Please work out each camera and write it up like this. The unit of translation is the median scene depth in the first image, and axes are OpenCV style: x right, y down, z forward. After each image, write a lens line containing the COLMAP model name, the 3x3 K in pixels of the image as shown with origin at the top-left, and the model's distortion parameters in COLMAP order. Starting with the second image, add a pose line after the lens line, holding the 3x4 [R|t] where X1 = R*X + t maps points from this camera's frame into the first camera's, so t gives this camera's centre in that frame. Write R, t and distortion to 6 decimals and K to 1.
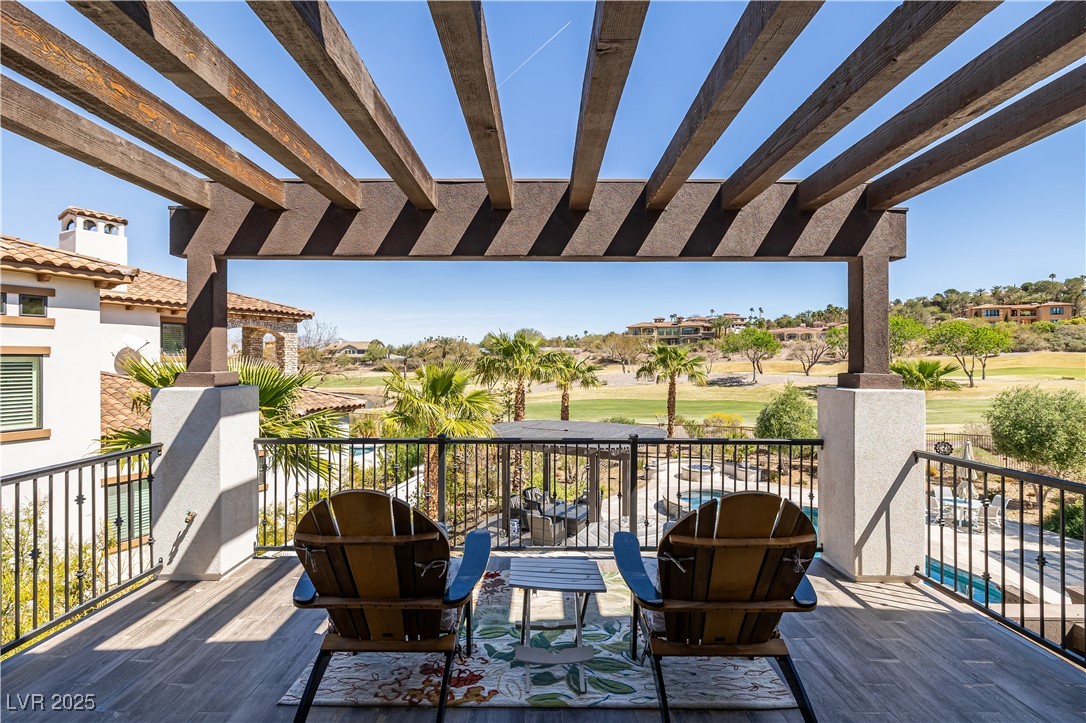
lens RADIAL K [[524.5, 0, 533.0], [0, 524.5, 362.7], [0, 0, 1]] dist [-0.005564, -0.000508]
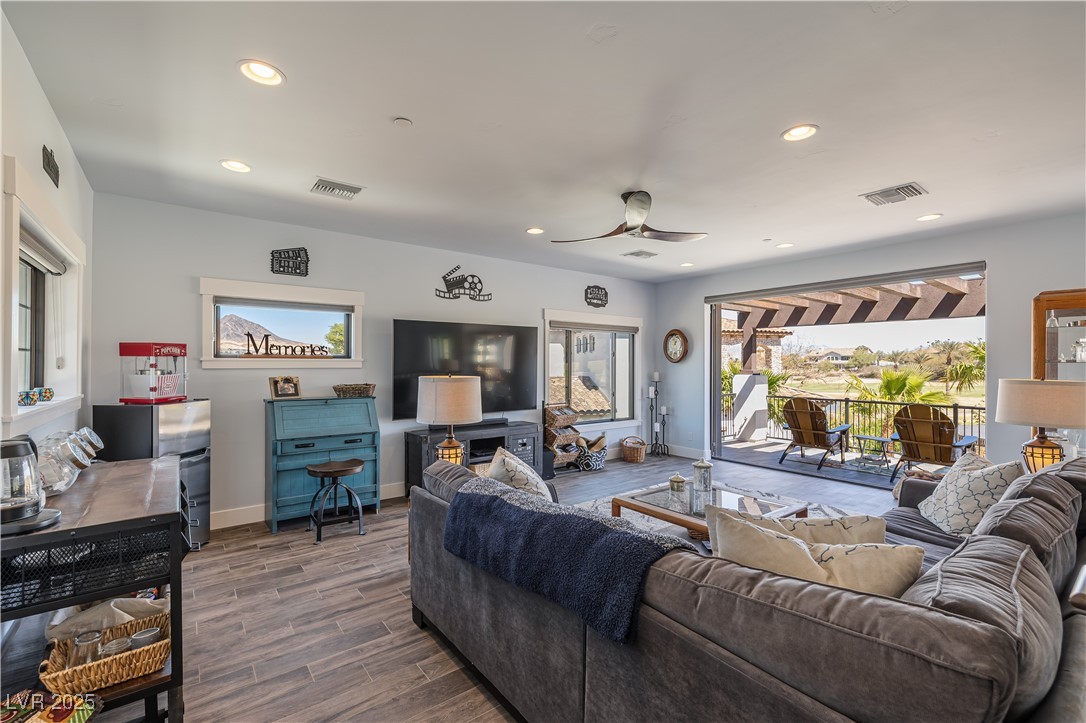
lens RADIAL K [[468.4, 0, 544.1], [0, 468.4, 363.1], [0, 0, 1]] dist [0.004246, -0.001277]
pose [[0.630511, 0.002018, -0.776178, 0.664404], [-0.010437, 0.999928, -0.005879, 0.010101], [0.776110, 0.011807, 0.630487, -1.519983]]
